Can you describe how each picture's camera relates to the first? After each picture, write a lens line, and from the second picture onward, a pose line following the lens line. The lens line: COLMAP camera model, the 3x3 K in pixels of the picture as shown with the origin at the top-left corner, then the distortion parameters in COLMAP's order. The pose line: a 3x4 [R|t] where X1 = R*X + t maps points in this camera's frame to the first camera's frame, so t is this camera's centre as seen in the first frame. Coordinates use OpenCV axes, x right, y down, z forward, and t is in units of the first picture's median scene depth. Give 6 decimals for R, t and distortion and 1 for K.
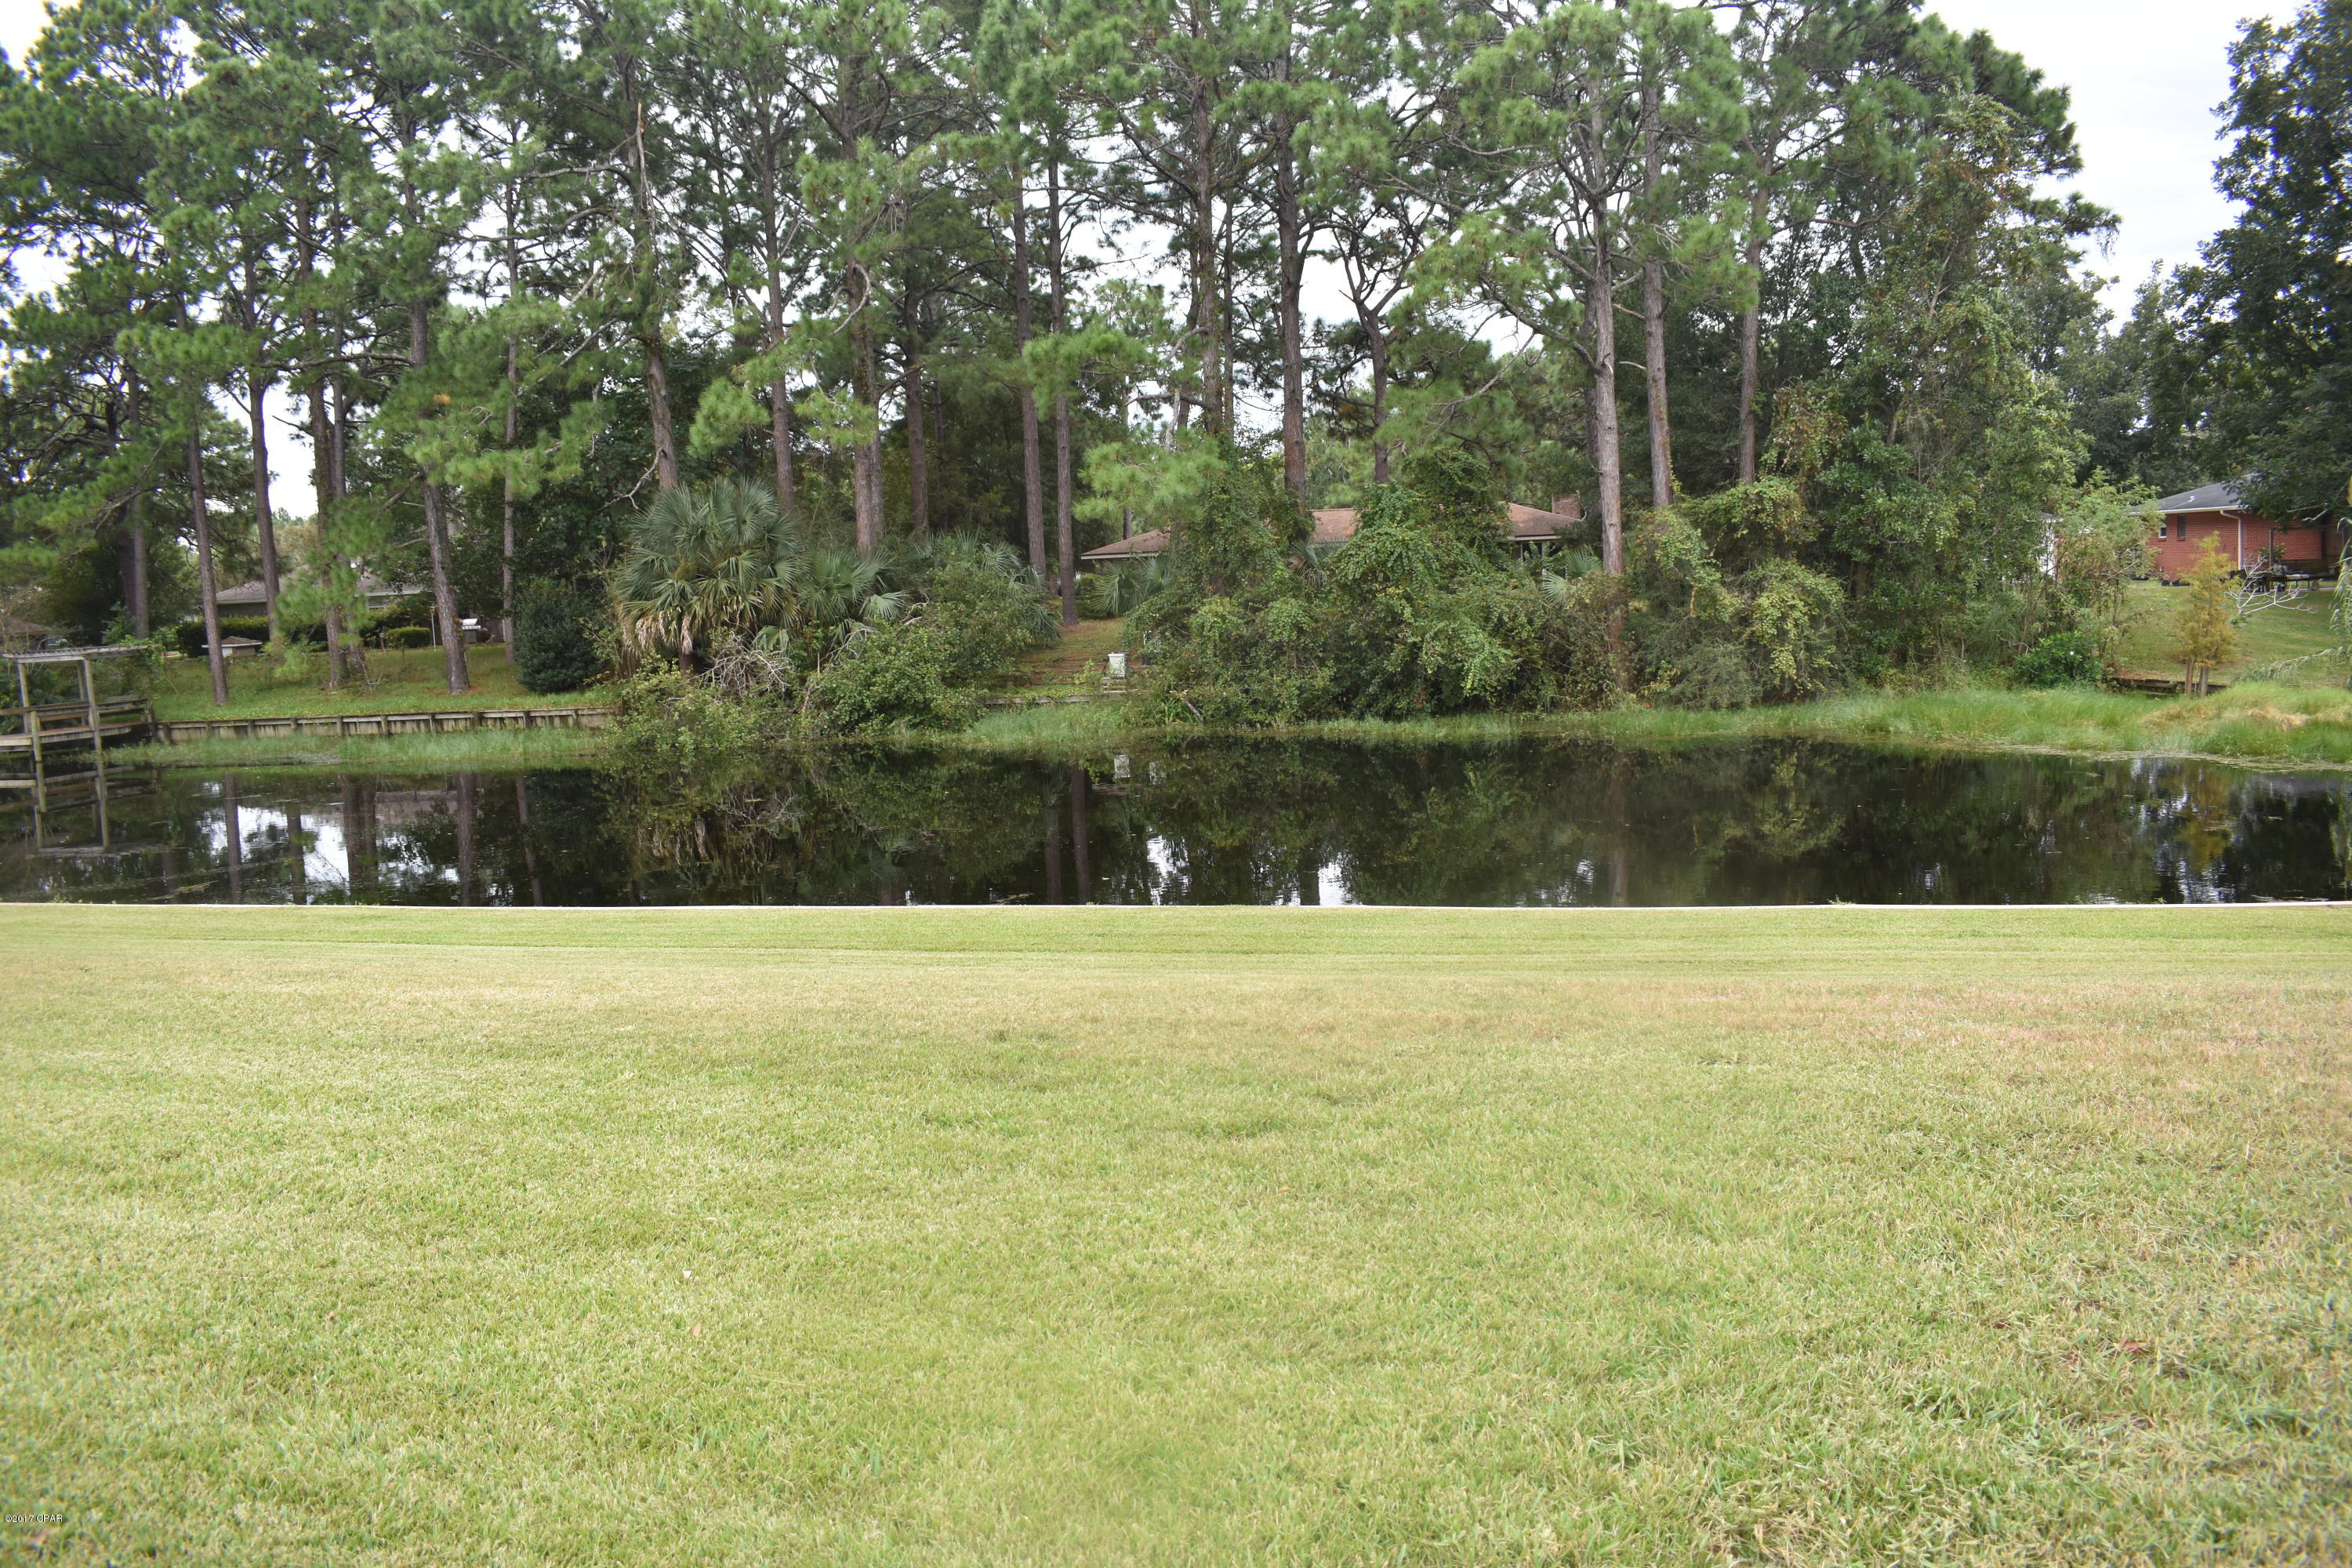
lens RADIAL K [[1840.3, 0, 1176.0], [0, 1840.3, 784.0], [0, 0, 1]] dist [-0.092540, 0.010116]
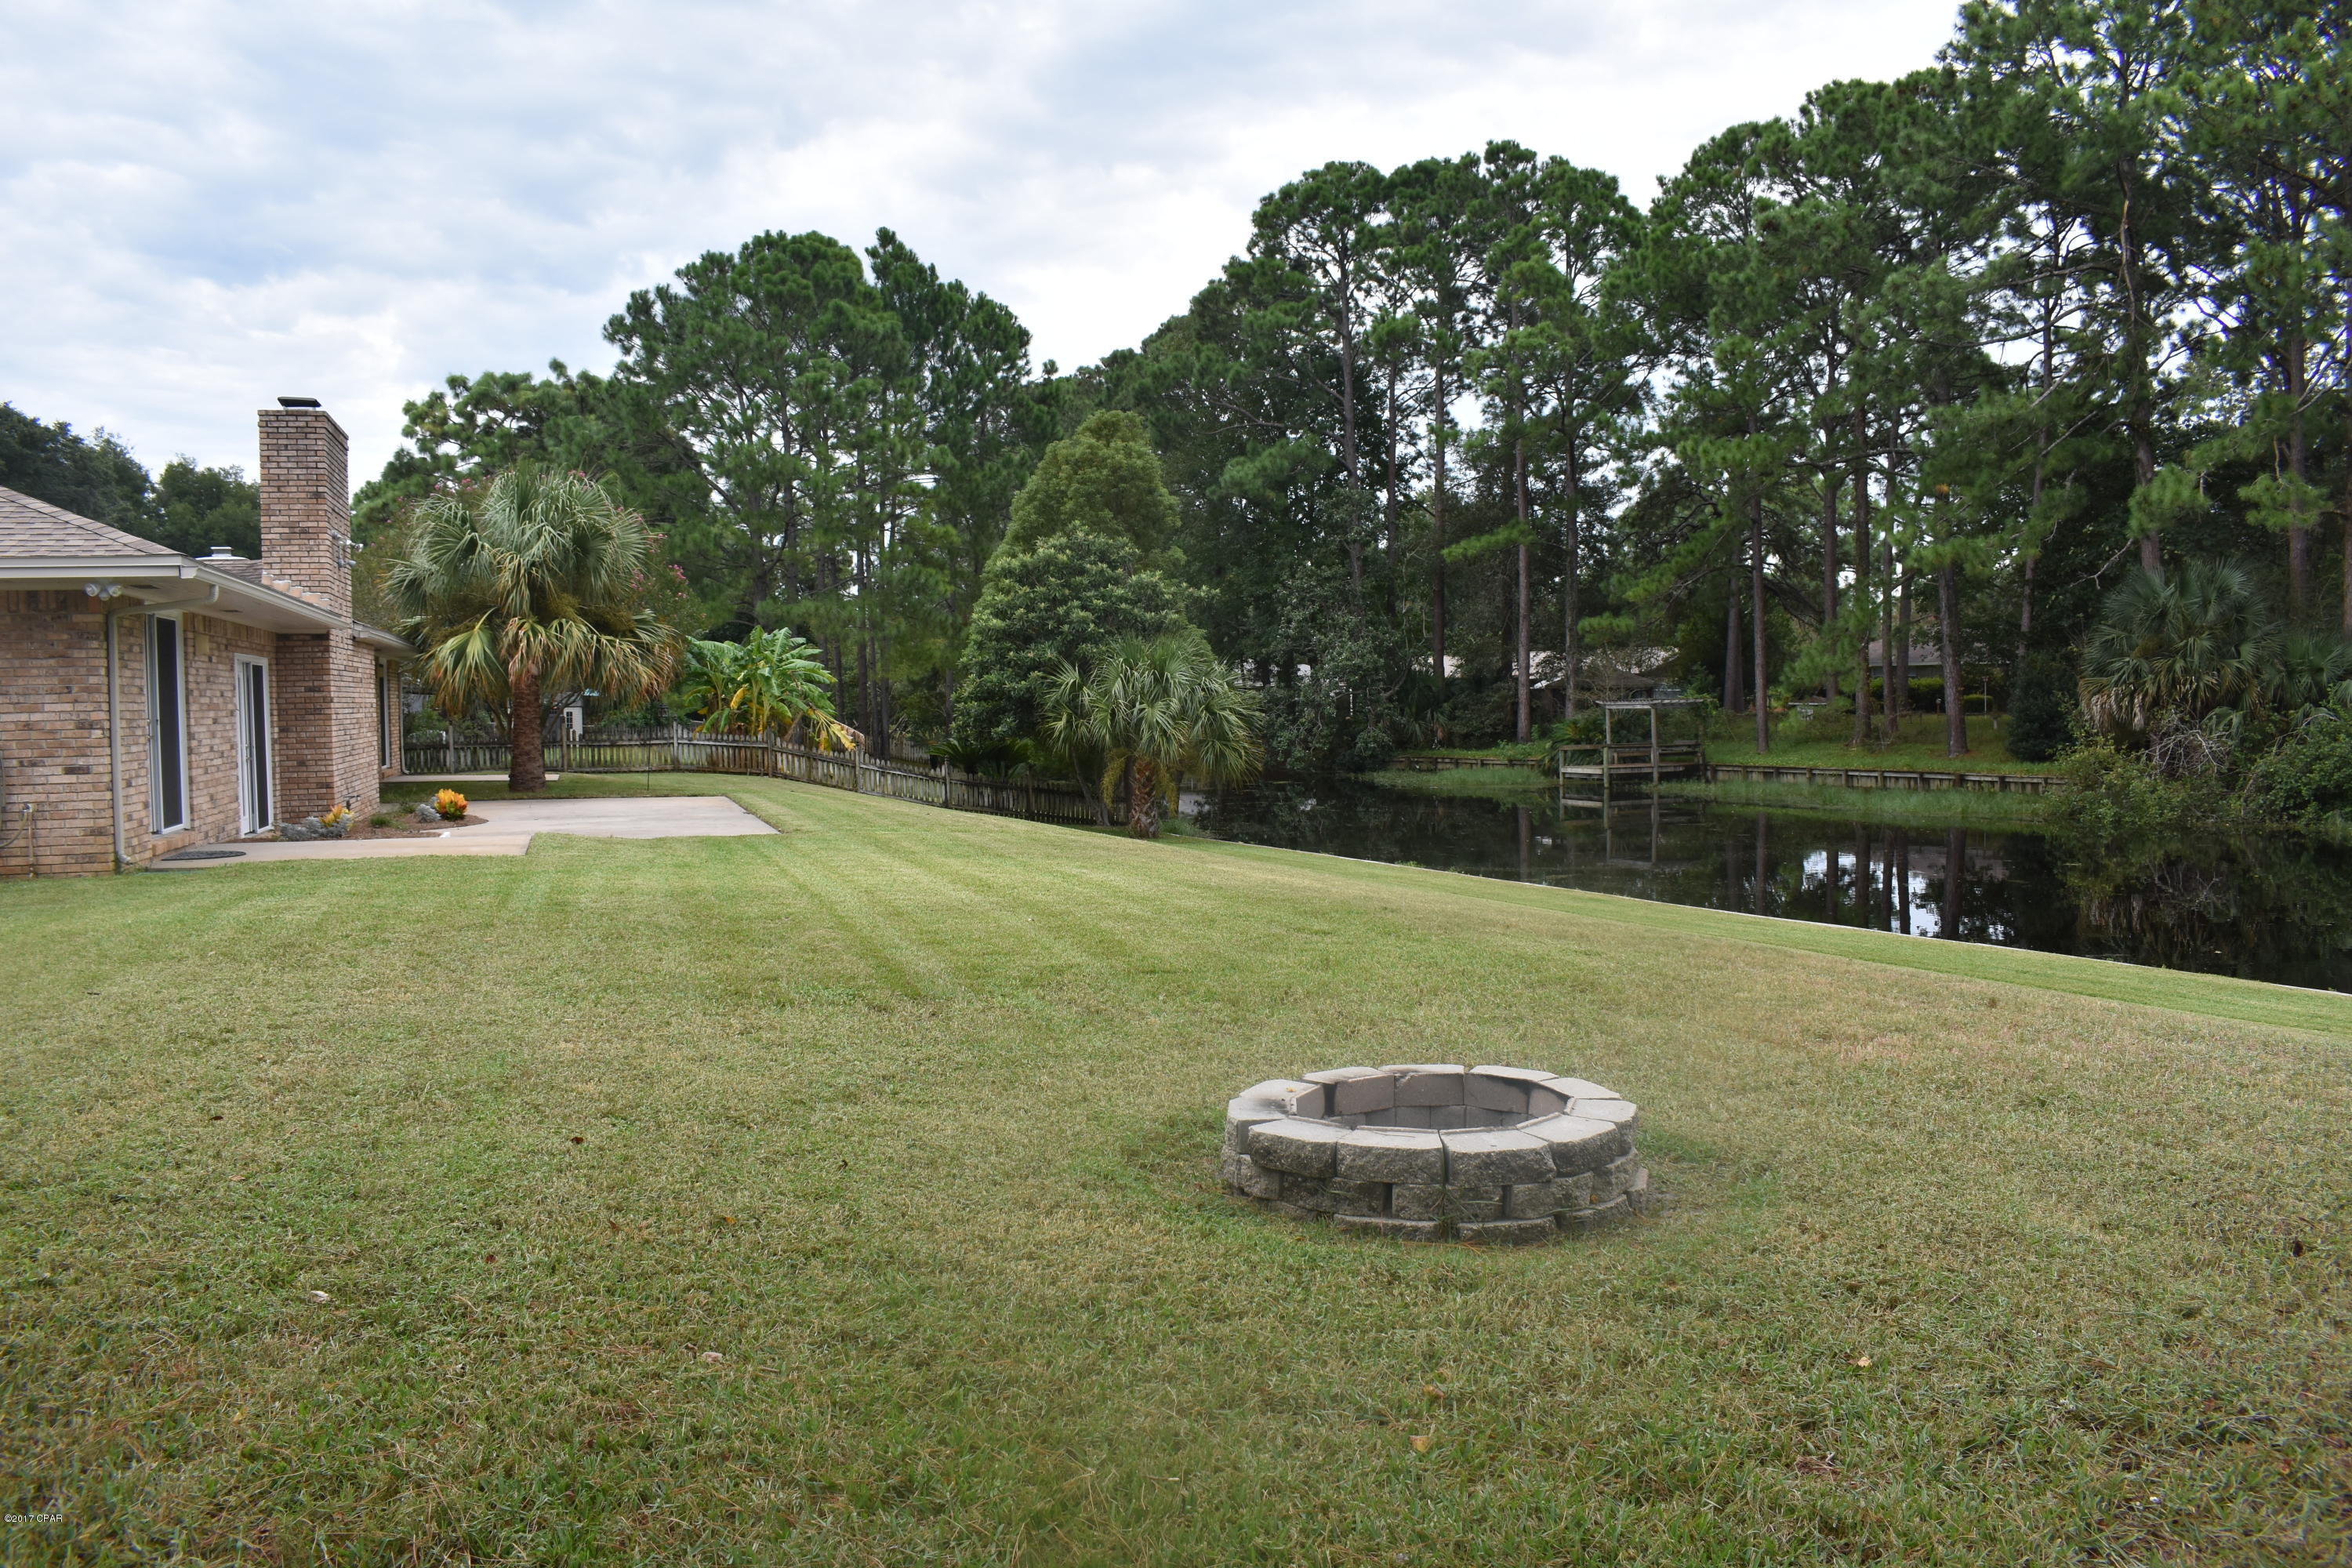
lens RADIAL K [[1840.3, 0, 1176.0], [0, 1840.3, 784.0], [0, 0, 1]] dist [-0.092540, 0.010116]
pose [[0.625574, 0.069730, -0.777042, 0.179656], [-0.098039, 0.995129, 0.010372, 0.001098], [0.773980, 0.069692, 0.629363, -0.048084]]
